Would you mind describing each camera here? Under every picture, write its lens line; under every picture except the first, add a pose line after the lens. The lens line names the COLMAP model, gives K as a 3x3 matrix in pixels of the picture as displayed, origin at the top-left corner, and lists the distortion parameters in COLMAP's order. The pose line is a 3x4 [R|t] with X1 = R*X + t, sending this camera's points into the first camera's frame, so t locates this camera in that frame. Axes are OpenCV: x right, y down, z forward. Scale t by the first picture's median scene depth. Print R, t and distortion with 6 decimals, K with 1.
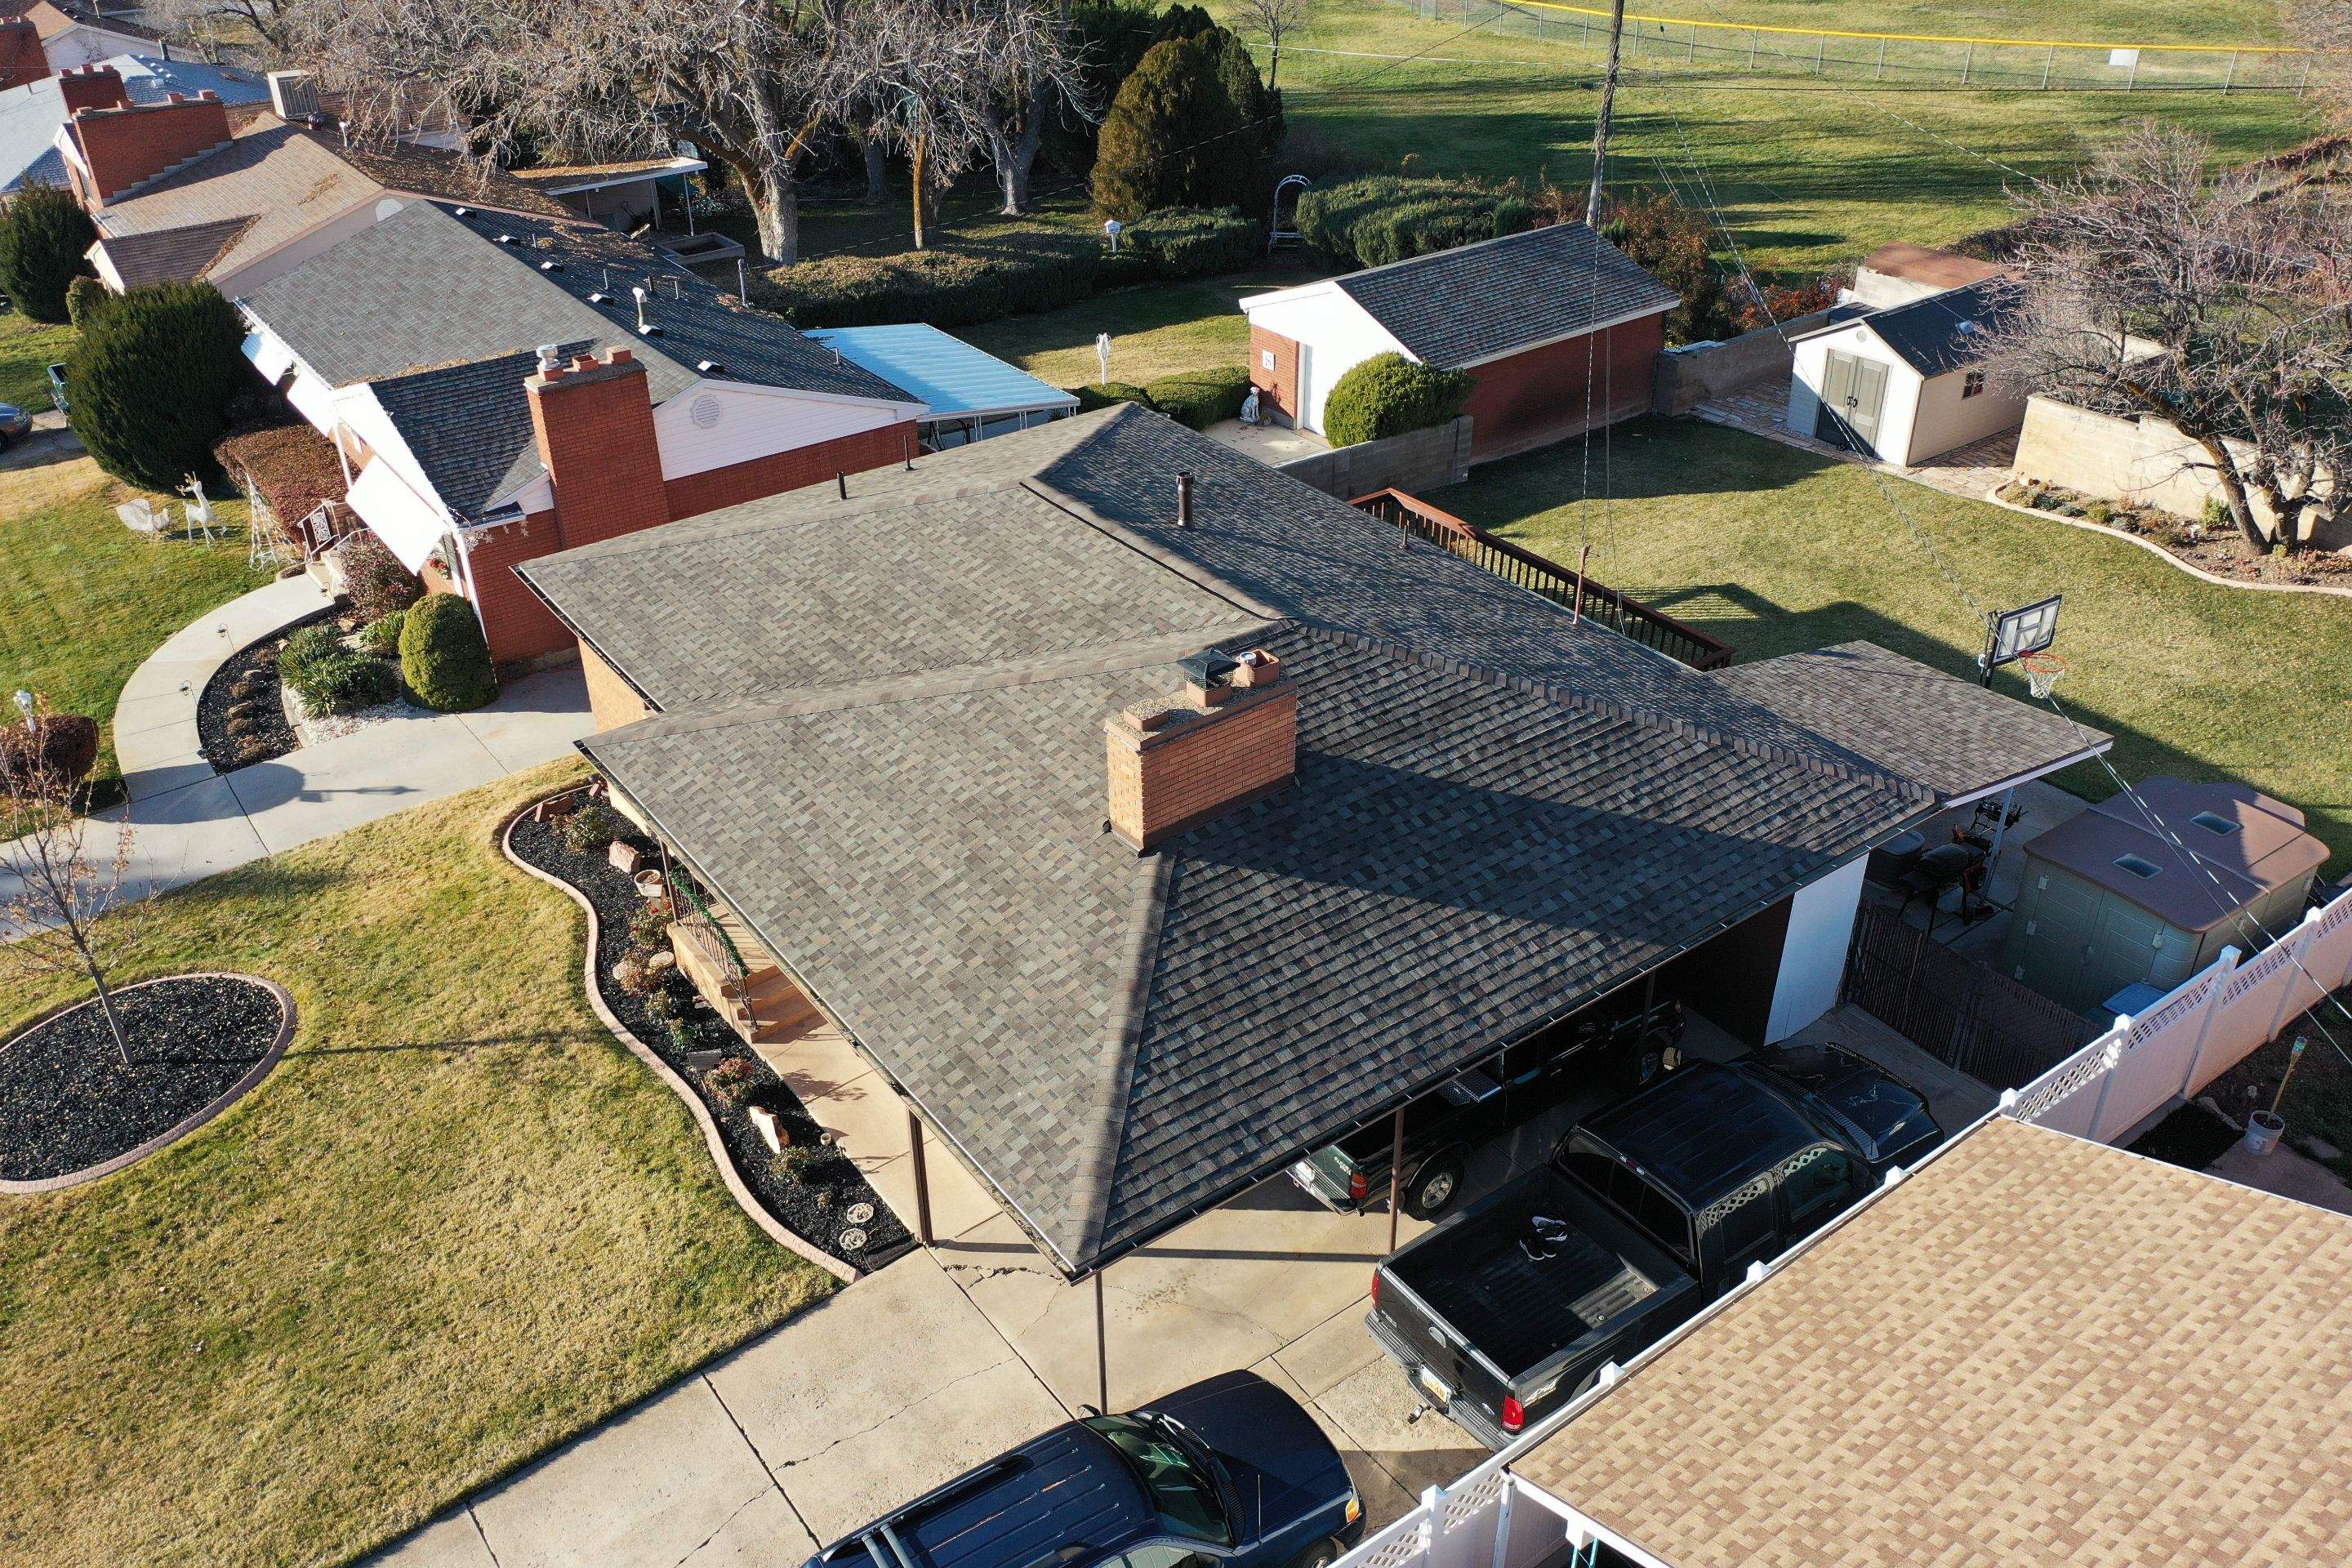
lens RADIAL K [[1876.2, 0, 1178.4], [0, 1876.2, 774.4], [0, 0, 1]] dist [0.010672, 0.007617]
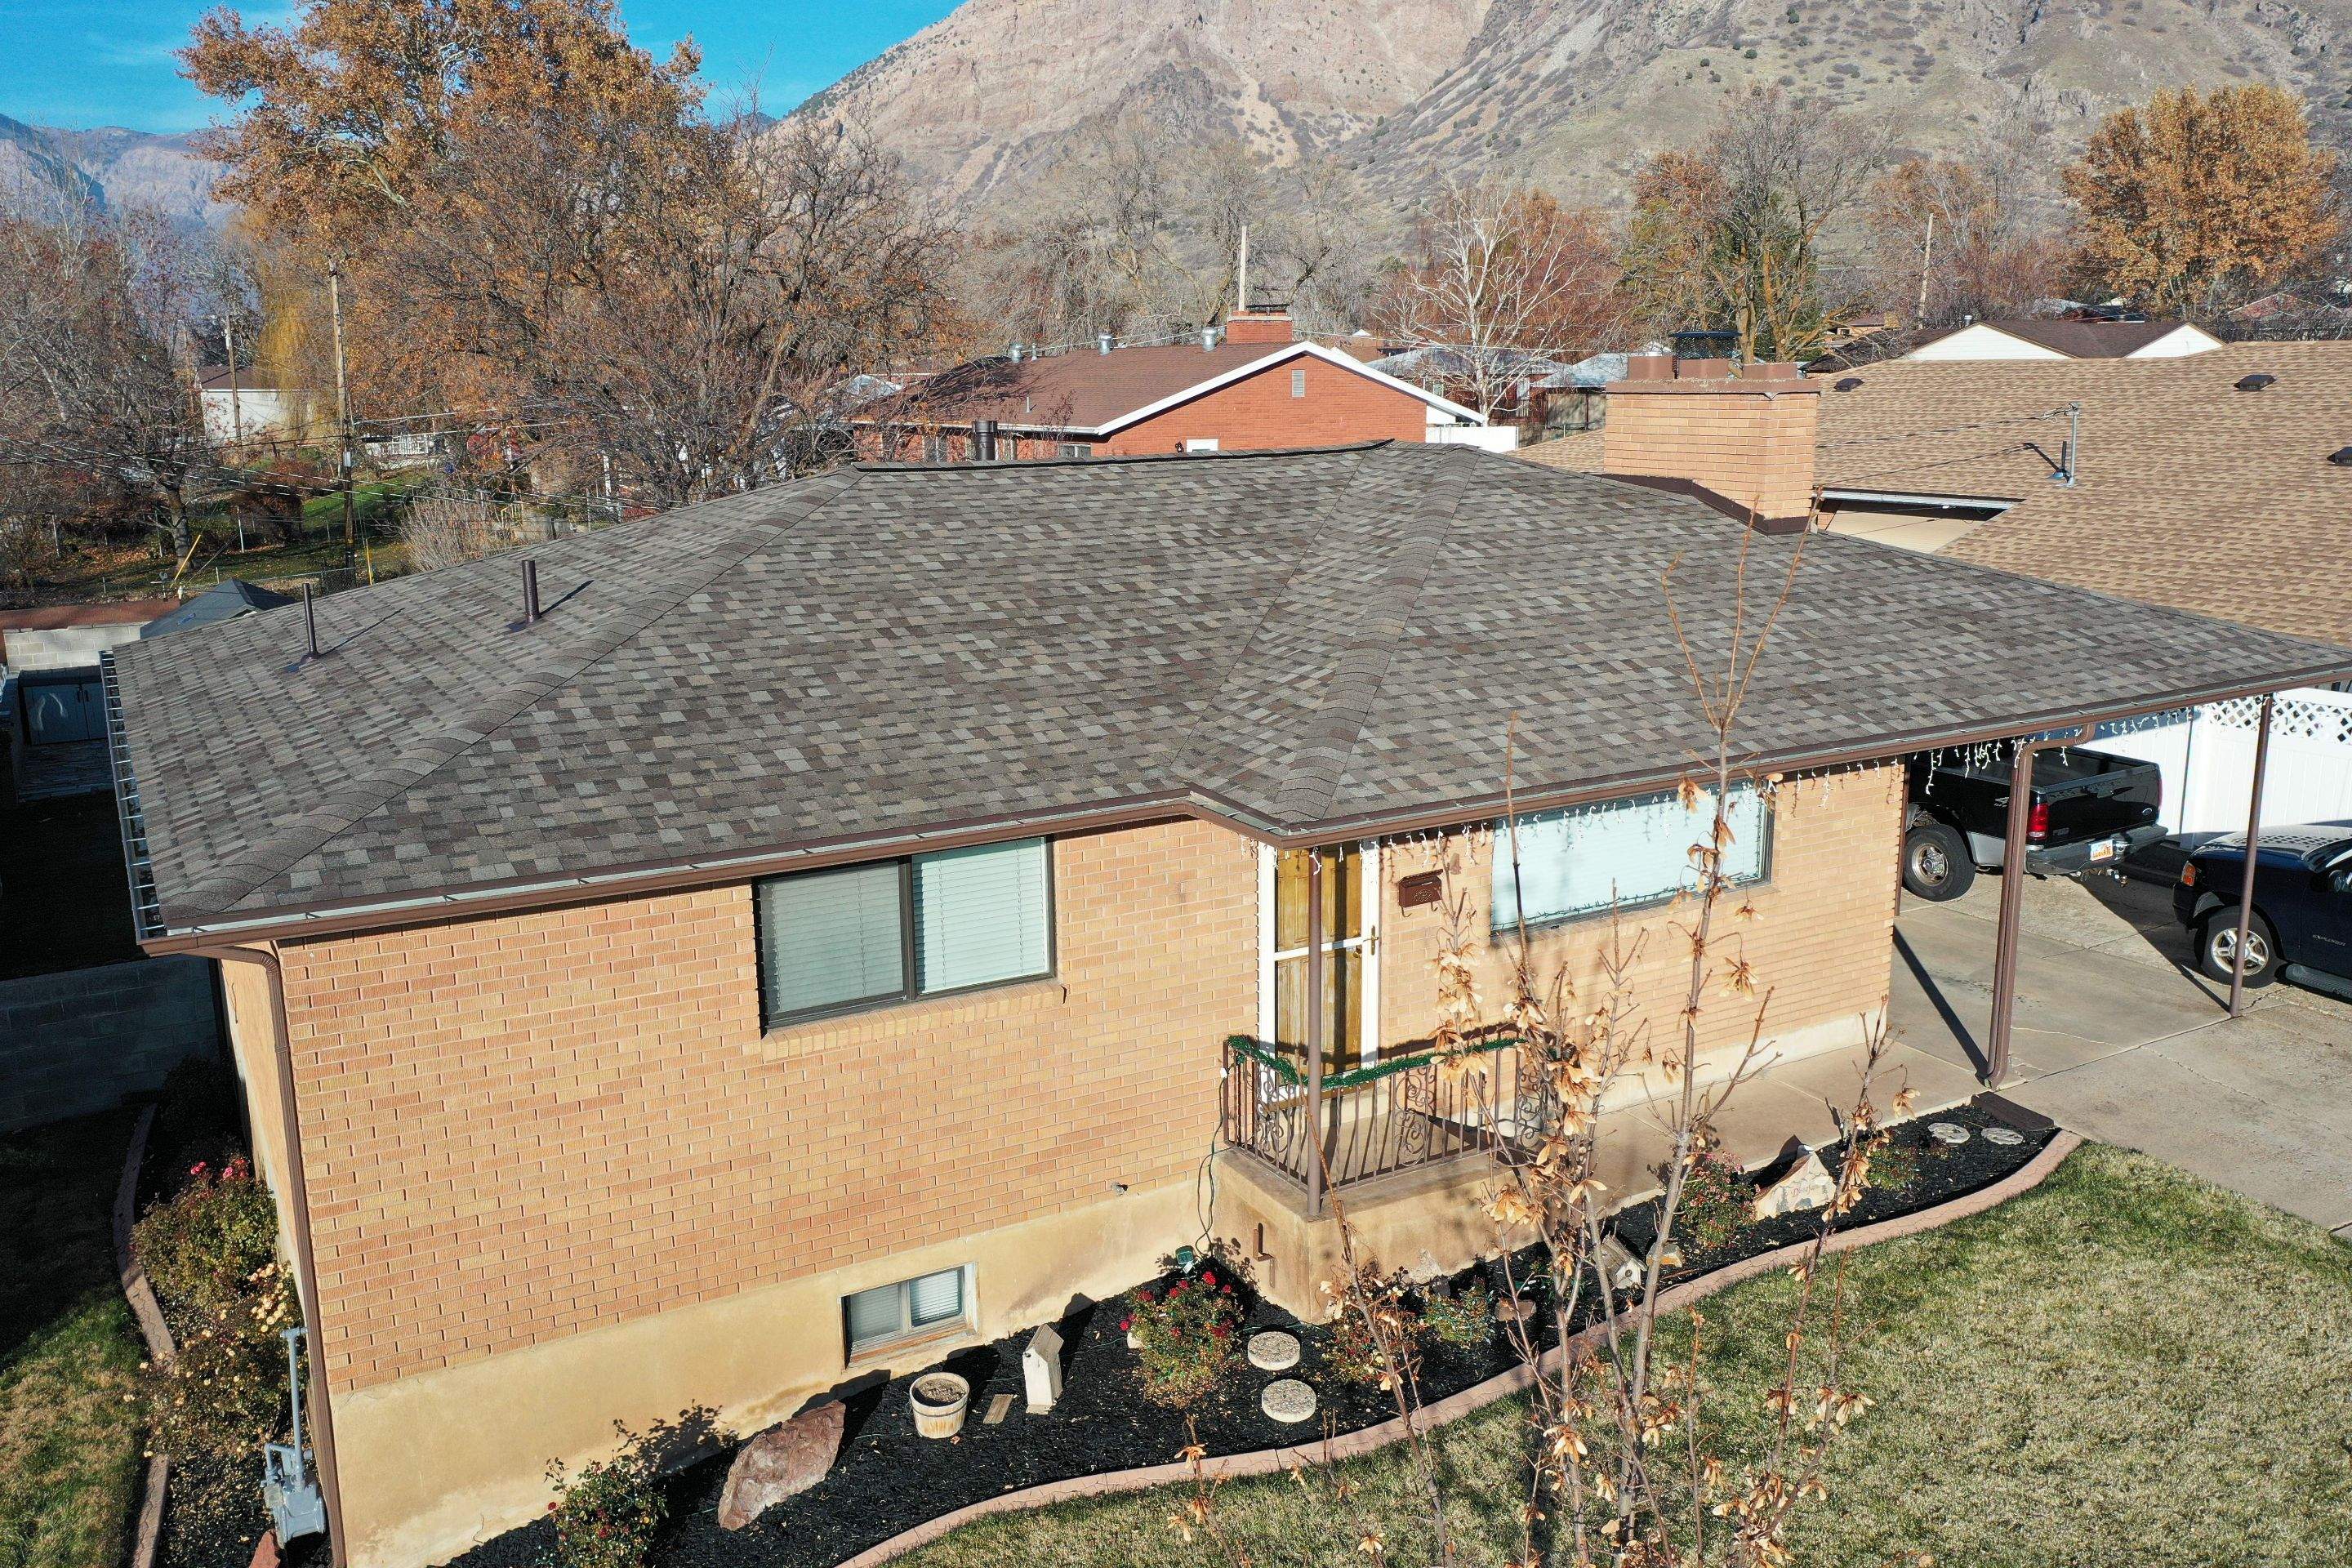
lens RADIAL K [[1876.2, 0, 1178.4], [0, 1876.2, 774.4], [0, 0, 1]] dist [0.010672, 0.007617]
pose [[0.114788, -0.197509, 0.973557, -0.800203], [0.524759, 0.844193, 0.109392, -0.096932], [-0.843476, 0.498326, 0.200548, 0.971935]]
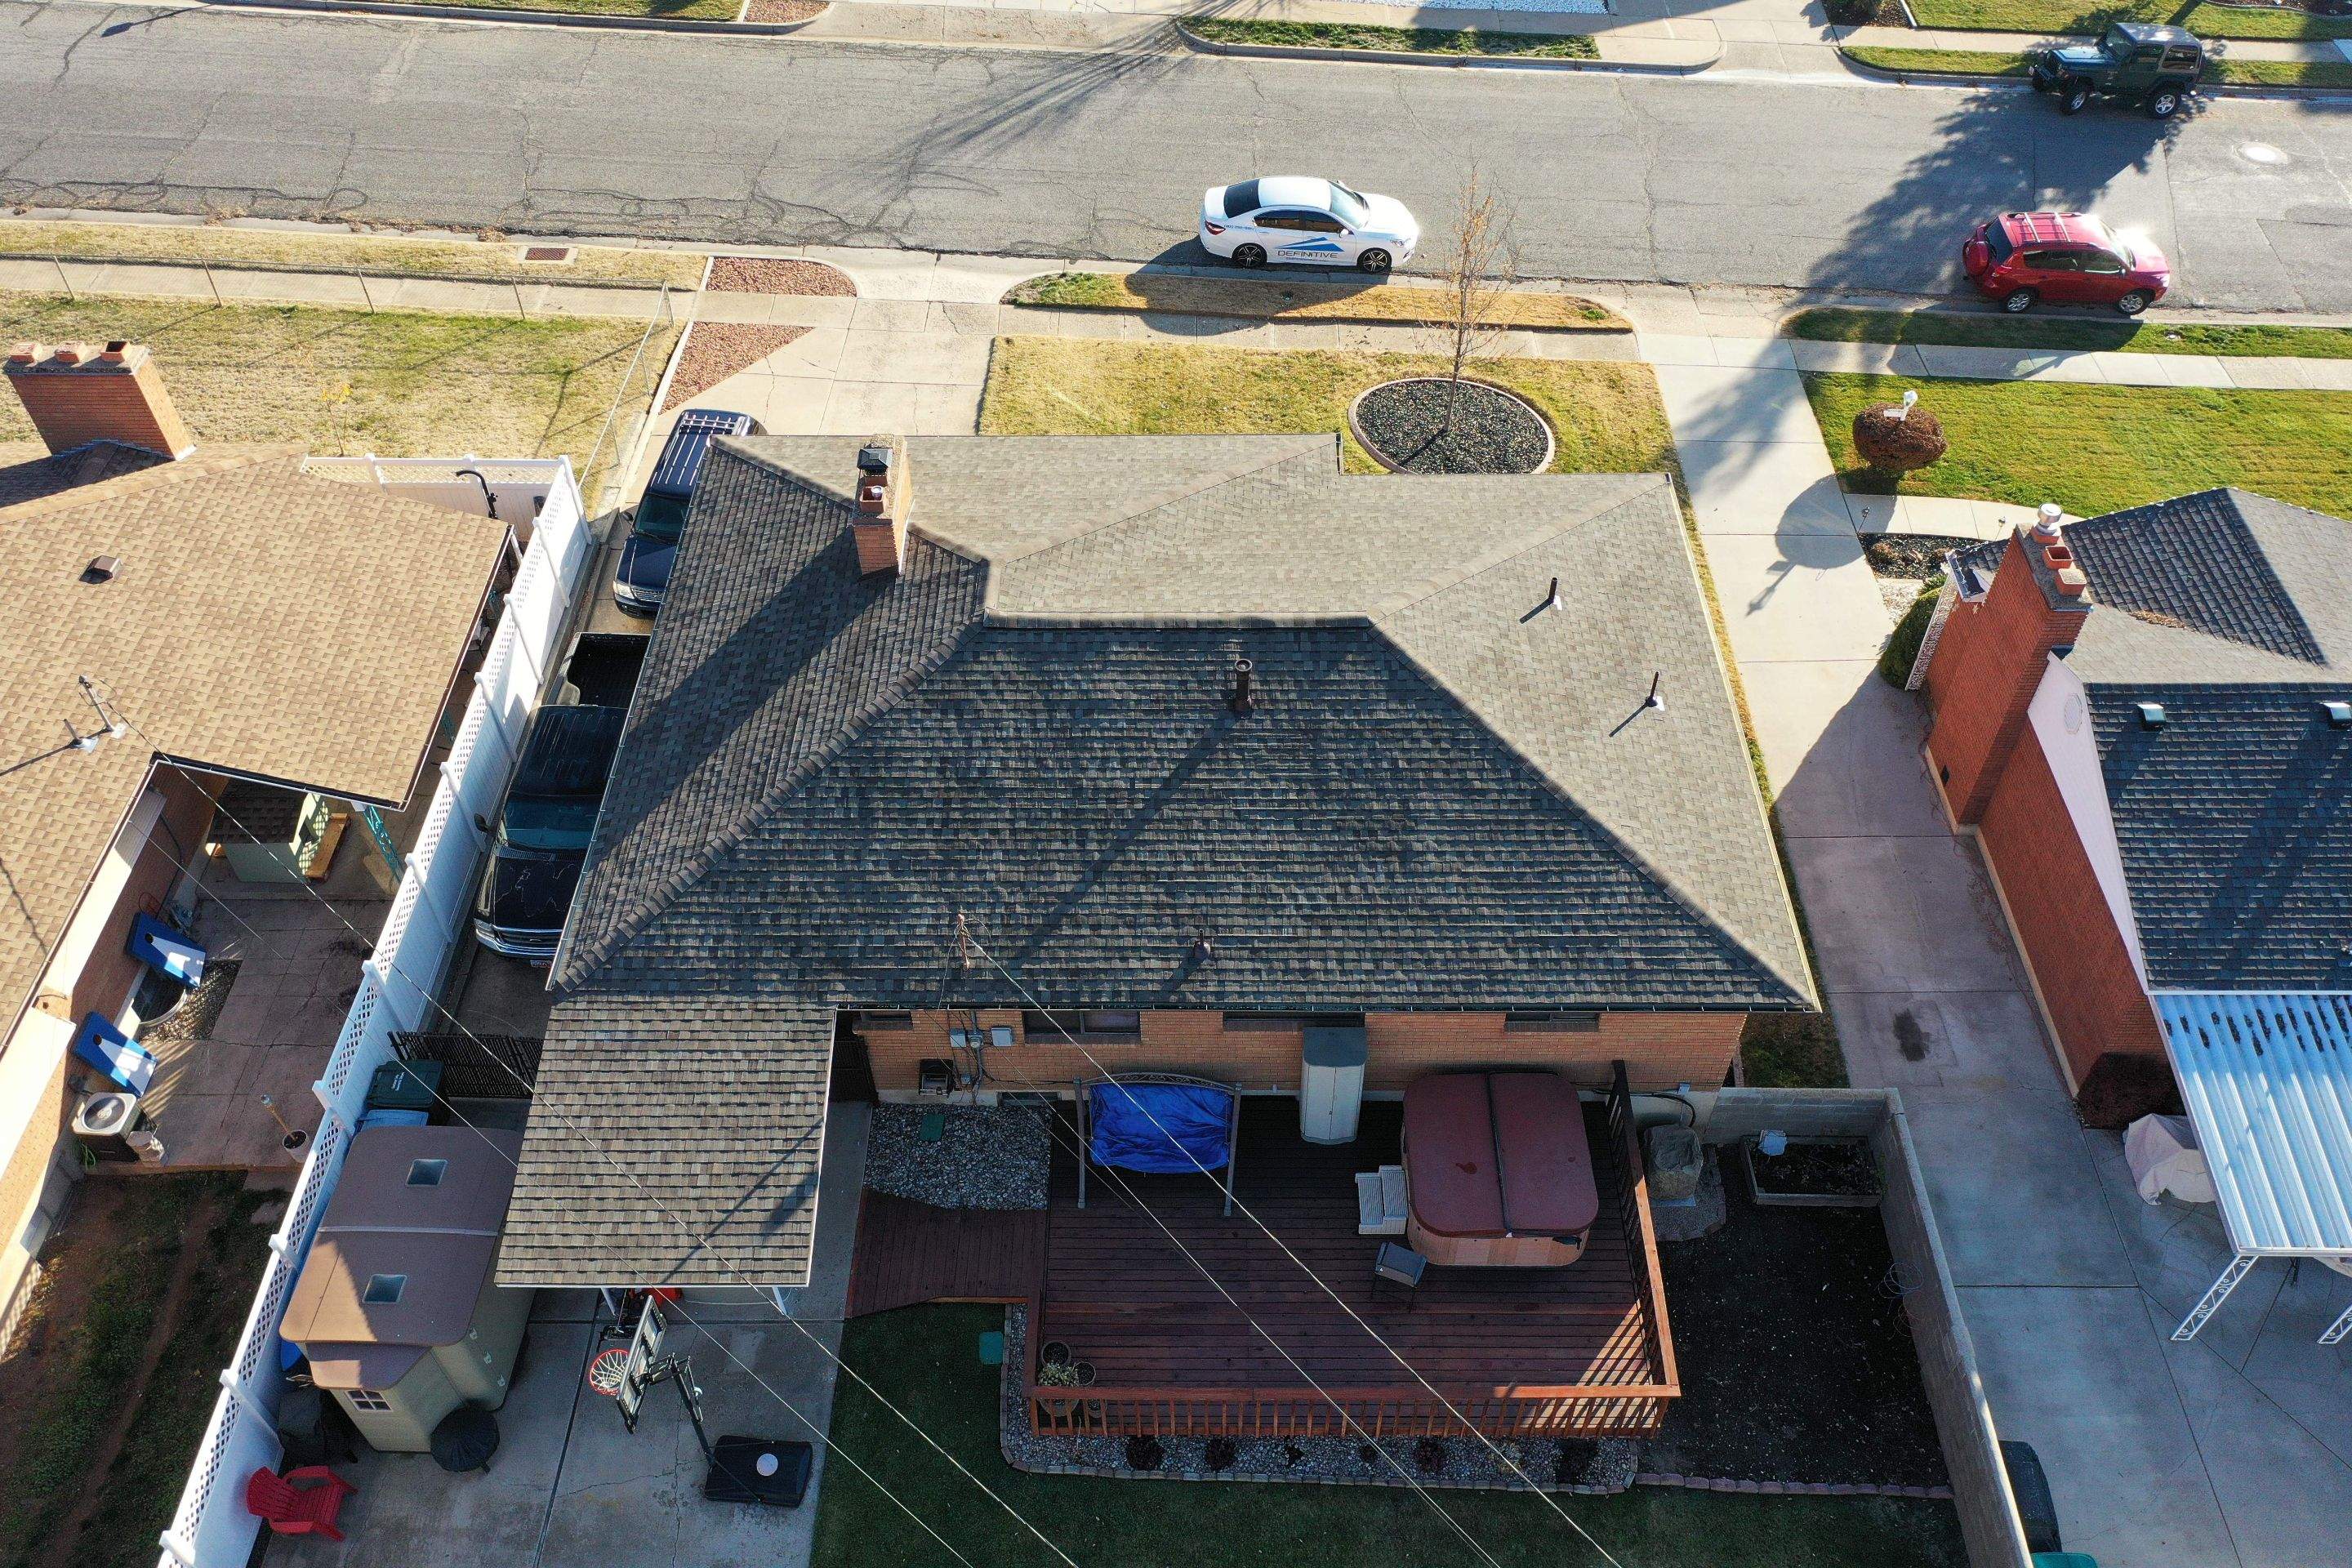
lens RADIAL K [[1876.2, 0, 1178.4], [0, 1876.2, 774.4], [0, 0, 1]] dist [0.010672, 0.007617]
pose [[-0.599156, 0.597166, -0.533295, 0.700241], [-0.400528, 0.353188, 0.845480, -1.136955], [0.693245, 0.720174, 0.027567, 1.118255]]
